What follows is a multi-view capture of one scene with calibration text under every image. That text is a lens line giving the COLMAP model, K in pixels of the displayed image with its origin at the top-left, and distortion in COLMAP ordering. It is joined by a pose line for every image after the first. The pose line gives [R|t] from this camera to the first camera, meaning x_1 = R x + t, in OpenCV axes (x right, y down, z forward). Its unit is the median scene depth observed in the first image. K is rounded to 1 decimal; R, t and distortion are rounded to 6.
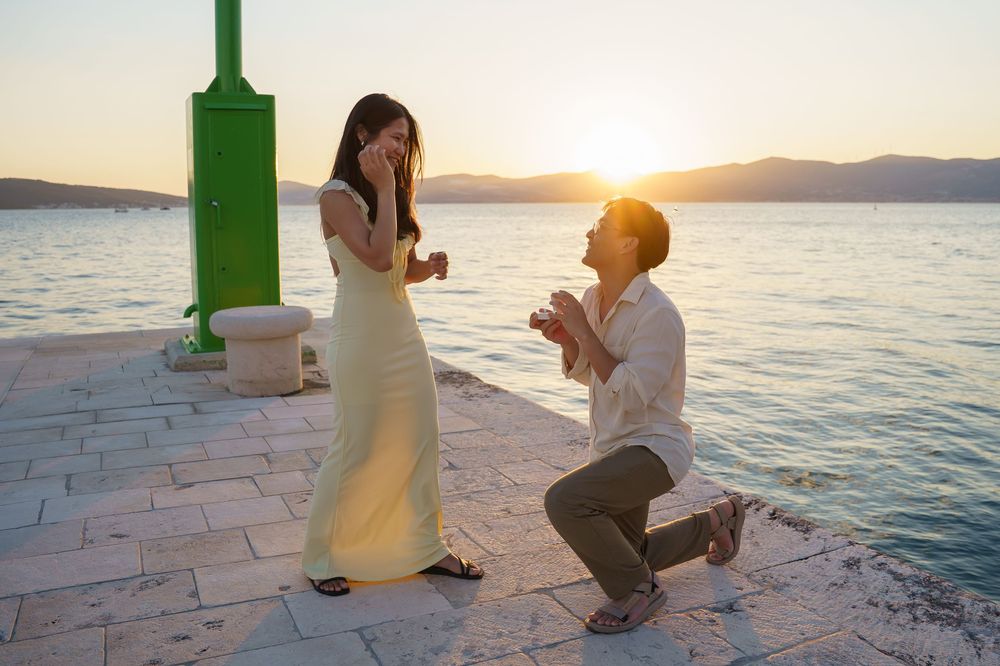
lens RADIAL K [[858.7, 0, 539.8], [0, 858.7, 300.6], [0, 0, 1]] dist [-0.137489, 0.075173]
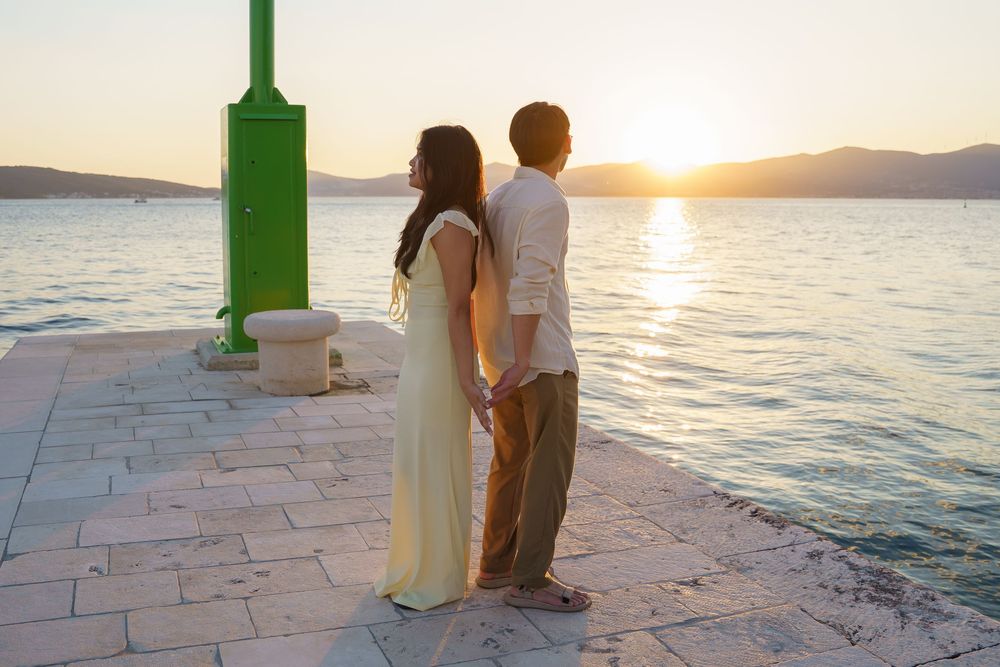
lens RADIAL K [[984.3, 0, 462.1], [0, 984.3, 298.3], [0, 0, 1]] dist [-0.110637, 0.000000]
pose [[0.991684, 0.017279, -0.127532, 0.041715], [-0.017825, 0.999836, -0.003141, -0.009270], [0.127457, 0.005388, 0.991829, -0.213980]]
